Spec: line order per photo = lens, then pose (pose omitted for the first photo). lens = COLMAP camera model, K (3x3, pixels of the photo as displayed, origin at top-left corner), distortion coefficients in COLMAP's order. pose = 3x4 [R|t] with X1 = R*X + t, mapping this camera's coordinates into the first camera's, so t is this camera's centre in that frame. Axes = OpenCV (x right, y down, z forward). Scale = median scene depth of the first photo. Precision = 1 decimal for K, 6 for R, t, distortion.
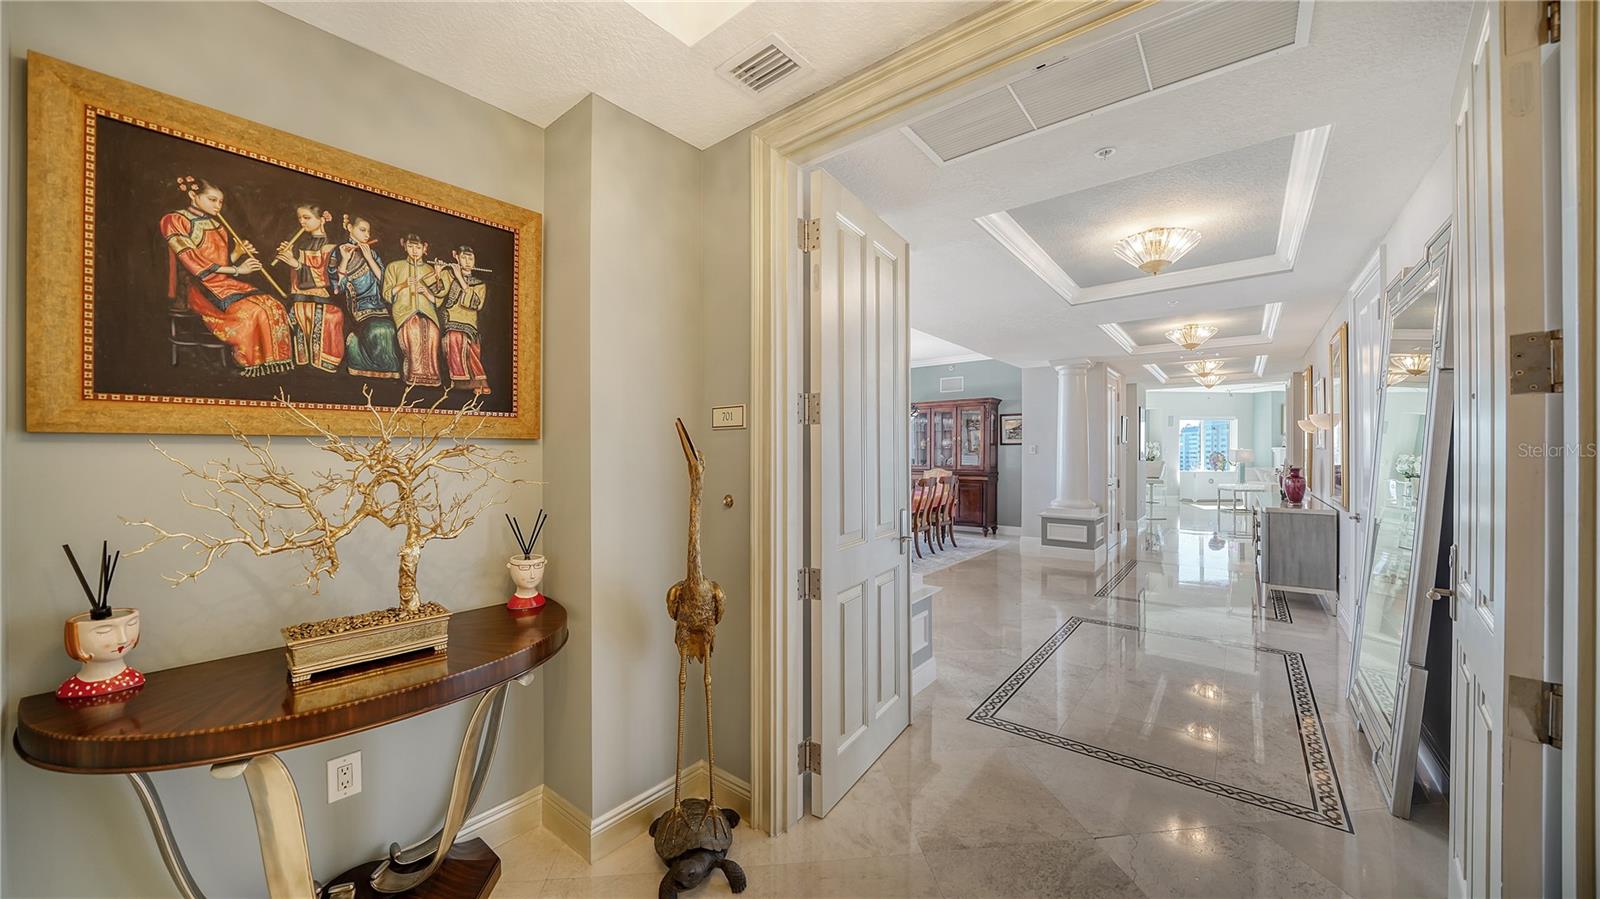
lens RADIAL K [[560.7, 0, 800.6], [0, 560.7, 454.8], [0, 0, 1]] dist [-0.003719, -0.000584]
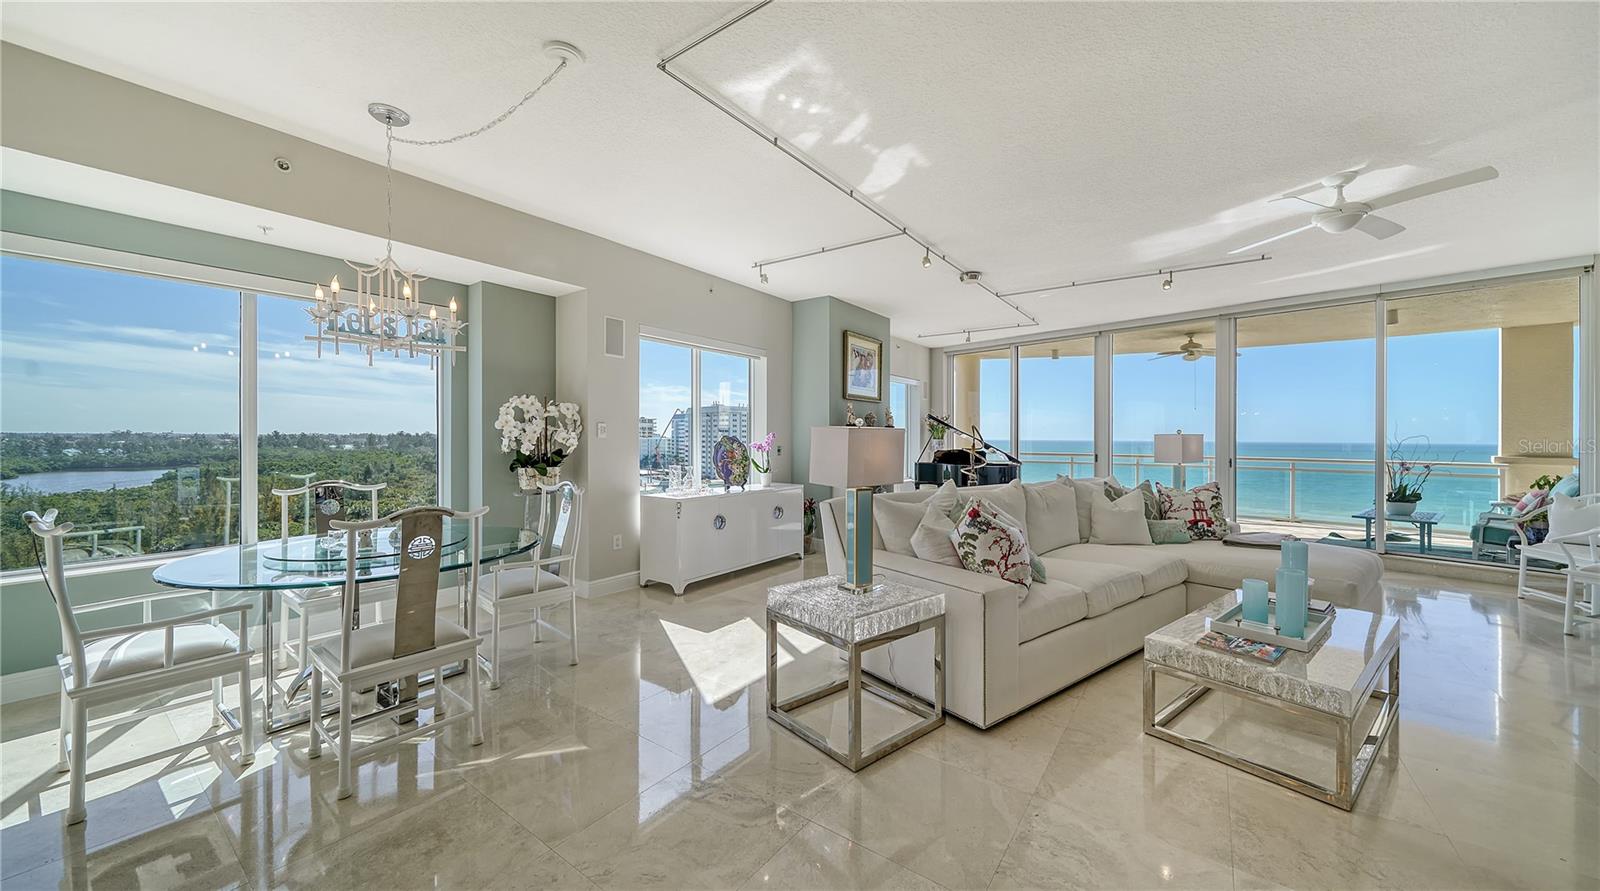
lens RADIAL K [[560.7, 0, 819.1], [0, 560.7, 452.5], [0, 0, 1]] dist [-0.003719, -0.000584]
pose [[0.662179, -0.011928, 0.749251, 0.506999], [-0.008043, 0.999703, 0.023023, -0.003972], [-0.749303, -0.021272, 0.661886, 0.712851]]
